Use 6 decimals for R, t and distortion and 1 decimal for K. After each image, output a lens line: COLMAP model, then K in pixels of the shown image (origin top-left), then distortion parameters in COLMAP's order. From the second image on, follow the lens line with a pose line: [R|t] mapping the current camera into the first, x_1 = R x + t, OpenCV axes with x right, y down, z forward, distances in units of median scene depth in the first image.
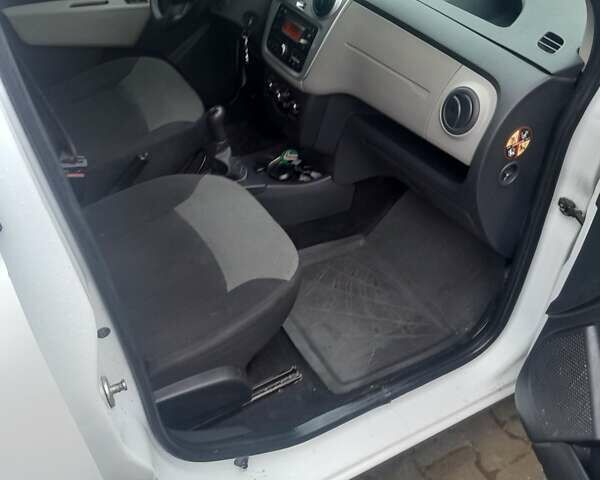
lens RADIAL K [[603.0, 0, 298.8], [0, 603.0, 249.6], [0, 0, 1]] dist [0.123347, -0.267518]
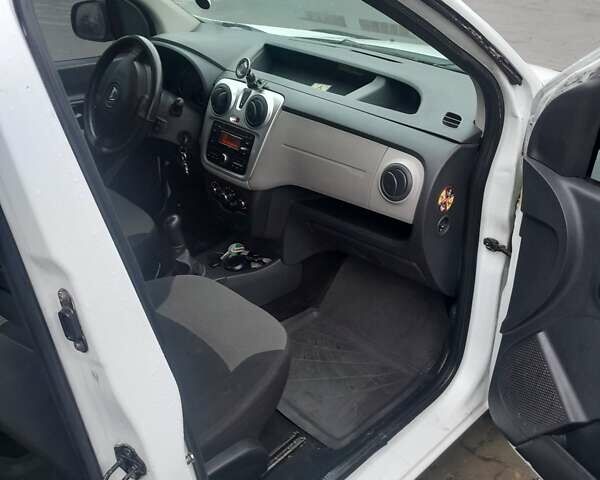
lens RADIAL K [[603.0, 0, 298.8], [0, 603.0, 249.6], [0, 0, 1]] dist [0.123347, -0.267518]
pose [[0.967358, -0.173030, 0.185144, -0.134442], [0.200275, 0.969655, -0.140207, 0.027925], [-0.155266, 0.172710, 0.972658, -0.104372]]
